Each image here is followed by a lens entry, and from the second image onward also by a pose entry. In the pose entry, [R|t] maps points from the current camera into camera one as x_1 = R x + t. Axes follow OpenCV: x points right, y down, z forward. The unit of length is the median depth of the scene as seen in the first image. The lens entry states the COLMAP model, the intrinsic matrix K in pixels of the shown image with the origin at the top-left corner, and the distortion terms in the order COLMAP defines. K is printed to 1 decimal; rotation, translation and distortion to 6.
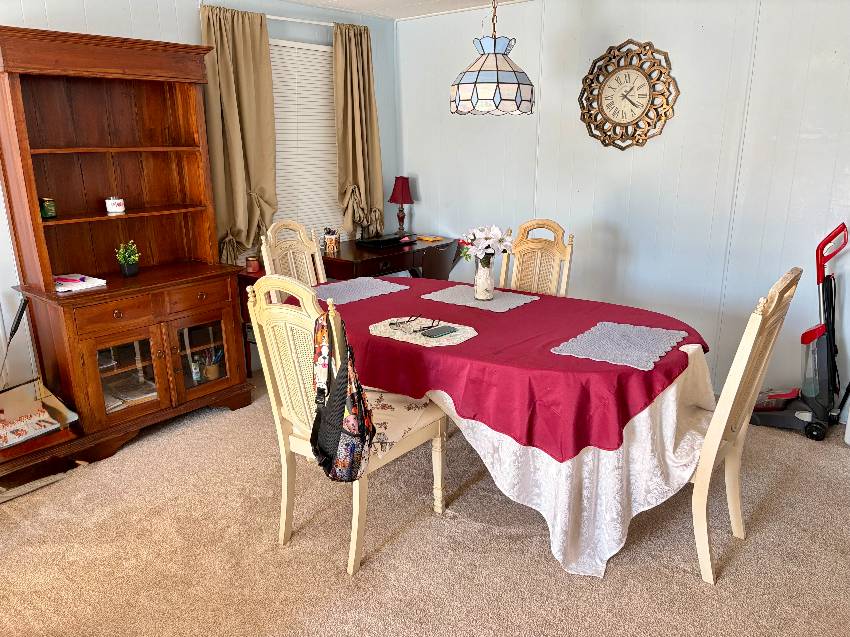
lens RADIAL K [[650.4, 0, 424.3], [0, 650.4, 321.0], [0, 0, 1]] dist [0.090125, 0.000939]
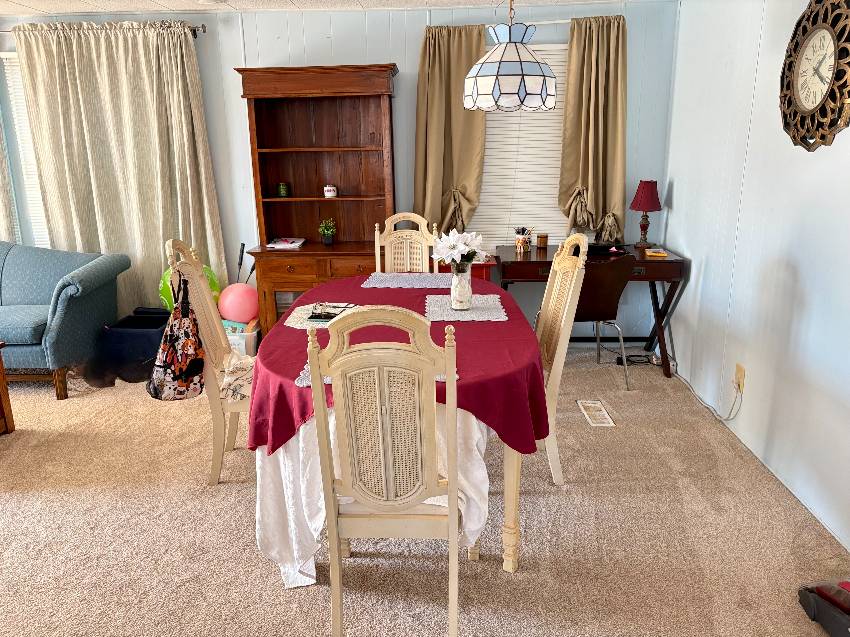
lens RADIAL K [[650.4, 0, 425.1], [0, 650.4, 316.1], [0, 0, 1]] dist [0.090125, 0.000939]
pose [[0.616509, 0.202215, -0.760938, 0.700663], [-0.209096, 0.973802, 0.089373, -0.086721], [0.759076, 0.104010, 0.642640, 0.325537]]
